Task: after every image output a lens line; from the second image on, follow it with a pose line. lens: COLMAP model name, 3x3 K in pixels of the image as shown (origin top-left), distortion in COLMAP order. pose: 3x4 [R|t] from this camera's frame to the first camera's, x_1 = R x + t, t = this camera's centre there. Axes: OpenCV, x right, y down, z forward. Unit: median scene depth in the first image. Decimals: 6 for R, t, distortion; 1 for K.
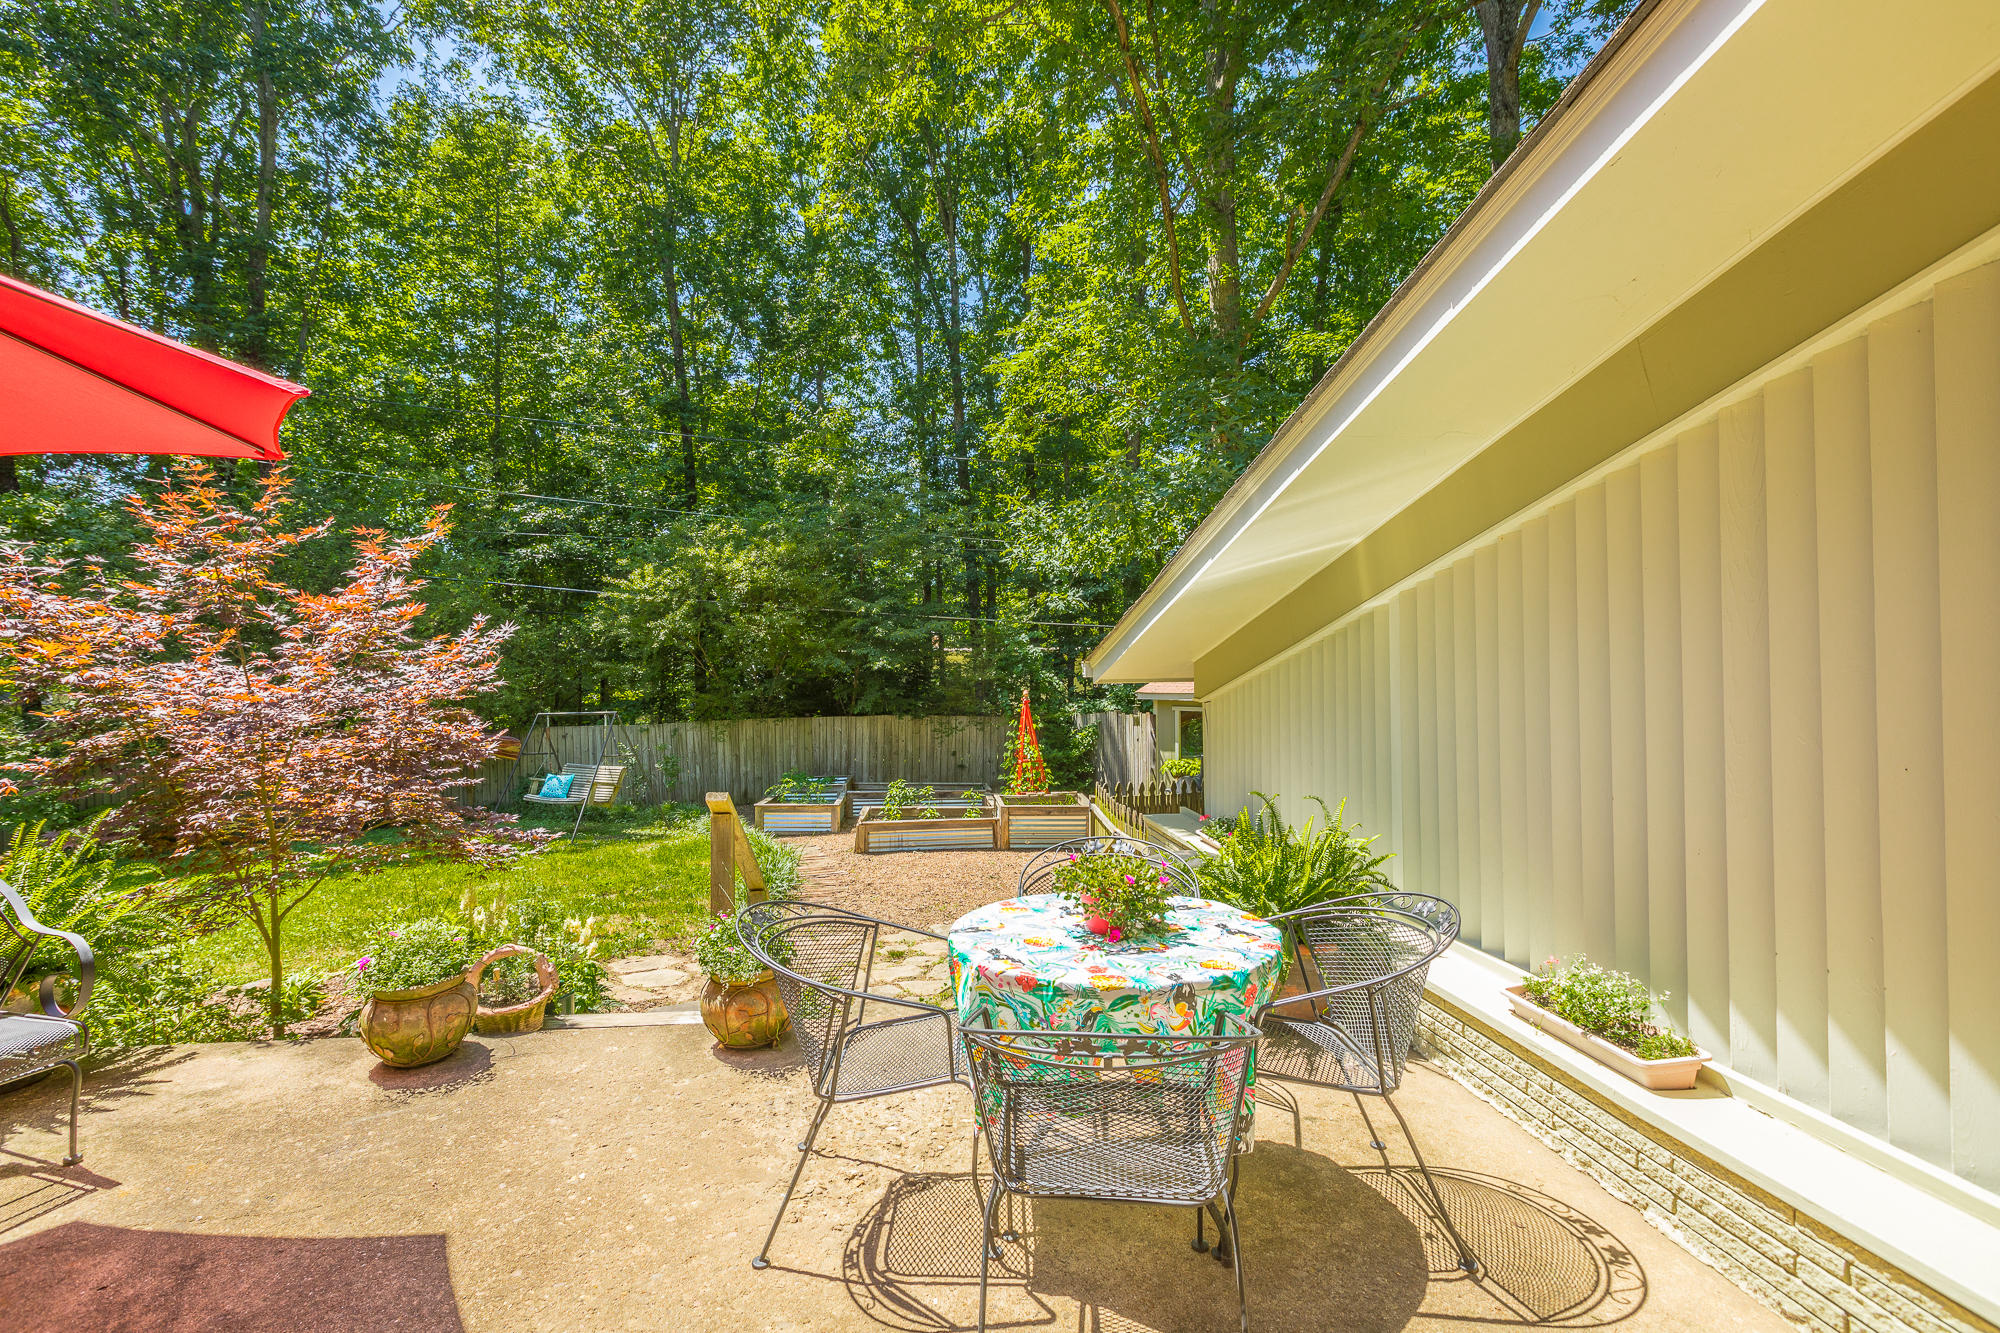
lens RADIAL K [[901.4, 0, 995.2], [0, 901.4, 664.7], [0, 0, 1]] dist [0.003021, 0.000272]
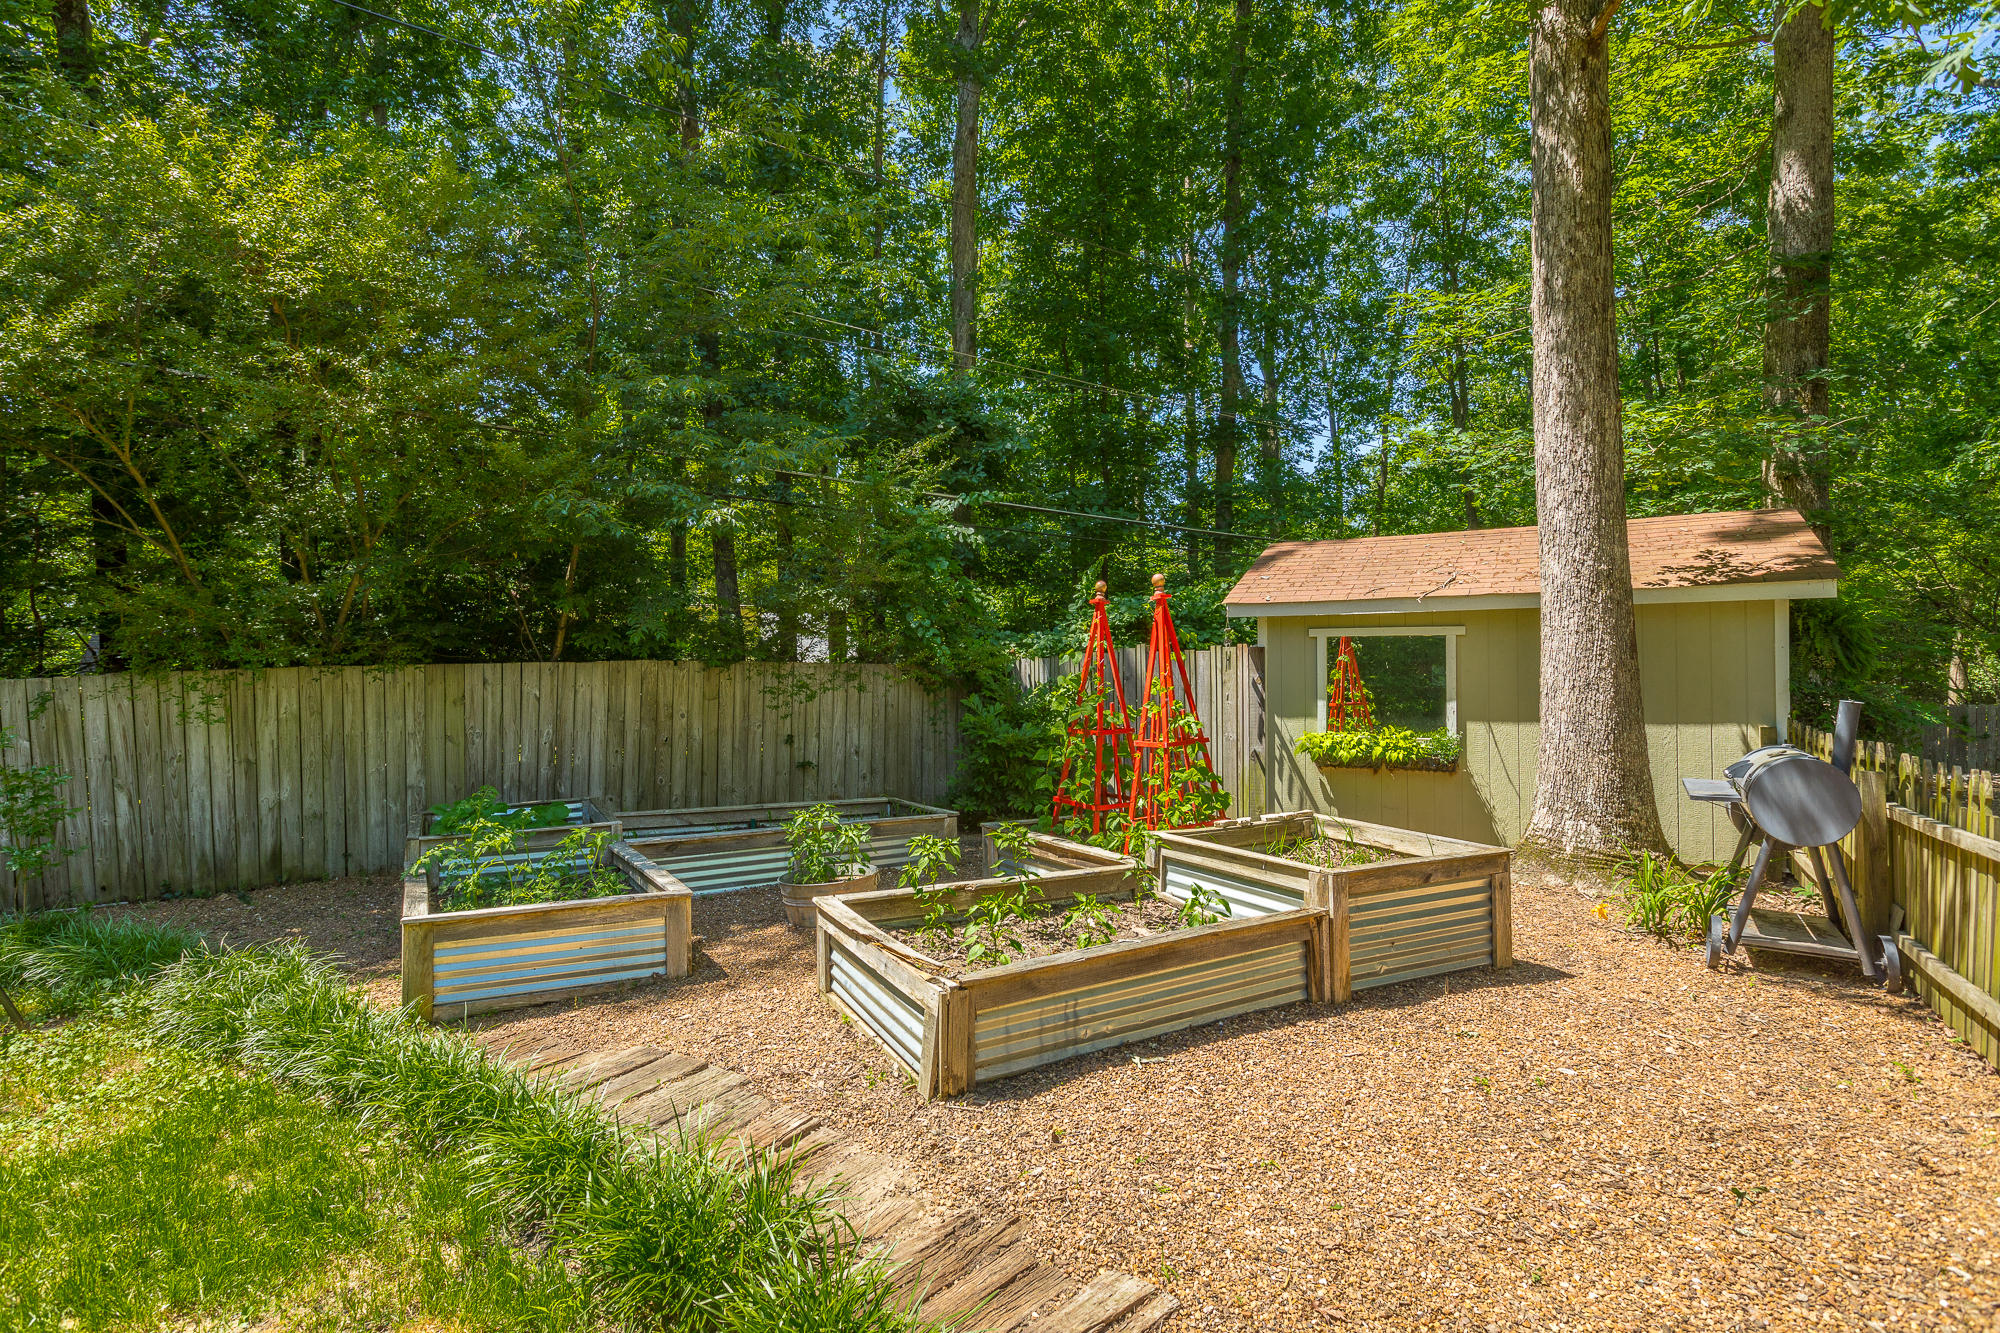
lens RADIAL K [[985.3, 0, 1000.9], [0, 985.3, 667.0], [0, 0, 1]] dist [0.003075, 0.000085]
pose [[0.908595, -0.002700, 0.417669, -0.193836], [-0.005616, 0.999810, 0.018679, 0.056554], [-0.417640, -0.019317, 0.908407, 0.544712]]
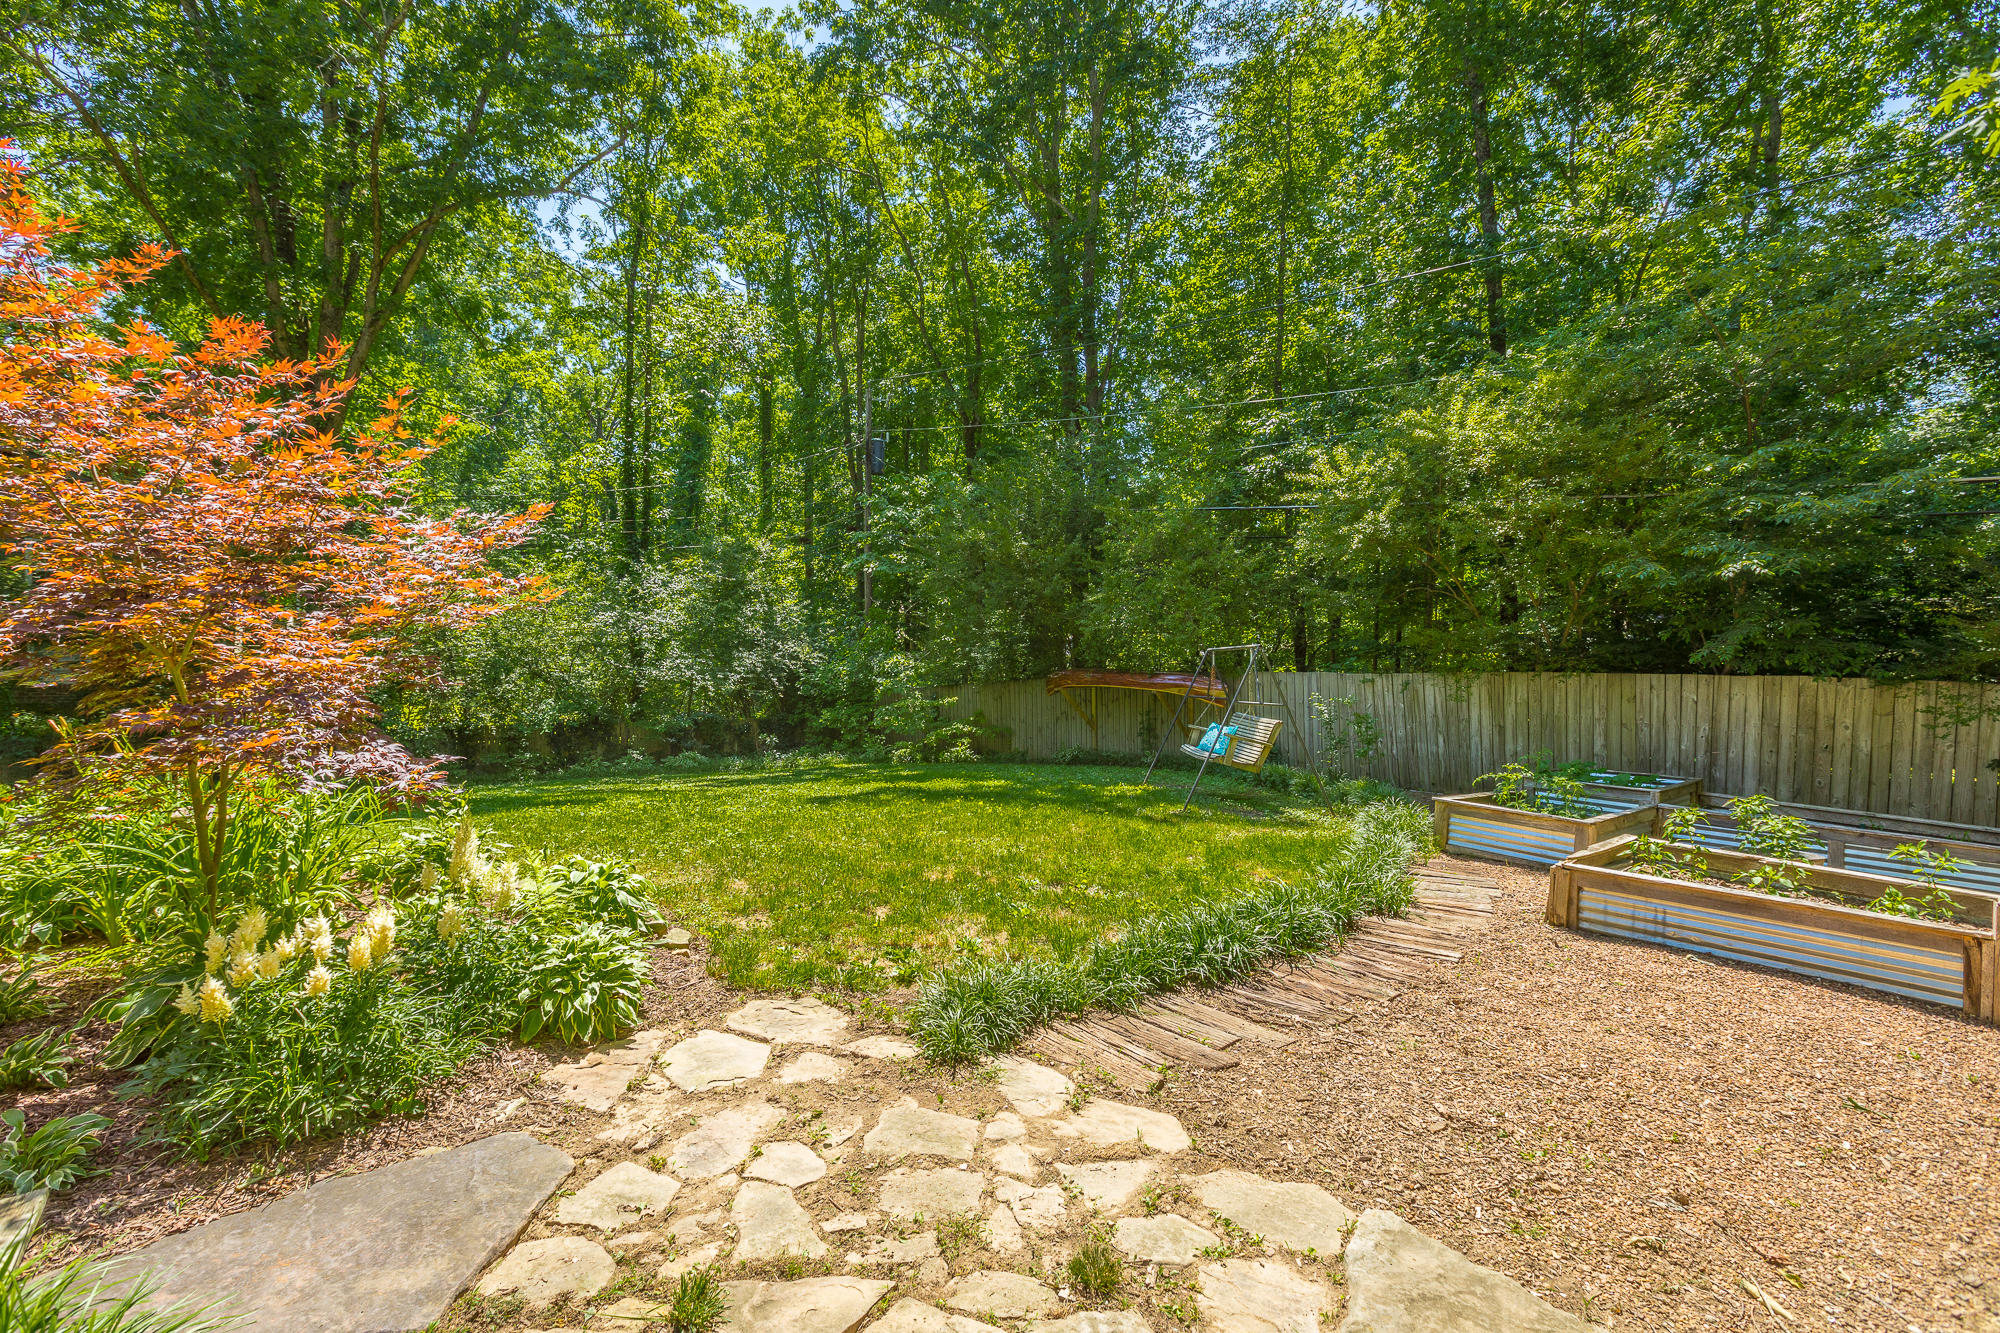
lens RADIAL K [[901.4, 0, 992.6], [0, 901.4, 656.9], [0, 0, 1]] dist [0.003021, 0.000272]
pose [[0.568096, 0.023891, -0.822615, 0.054396], [-0.008193, 0.999693, 0.023376, 0.041559], [0.822921, -0.006540, 0.568118, 0.353657]]
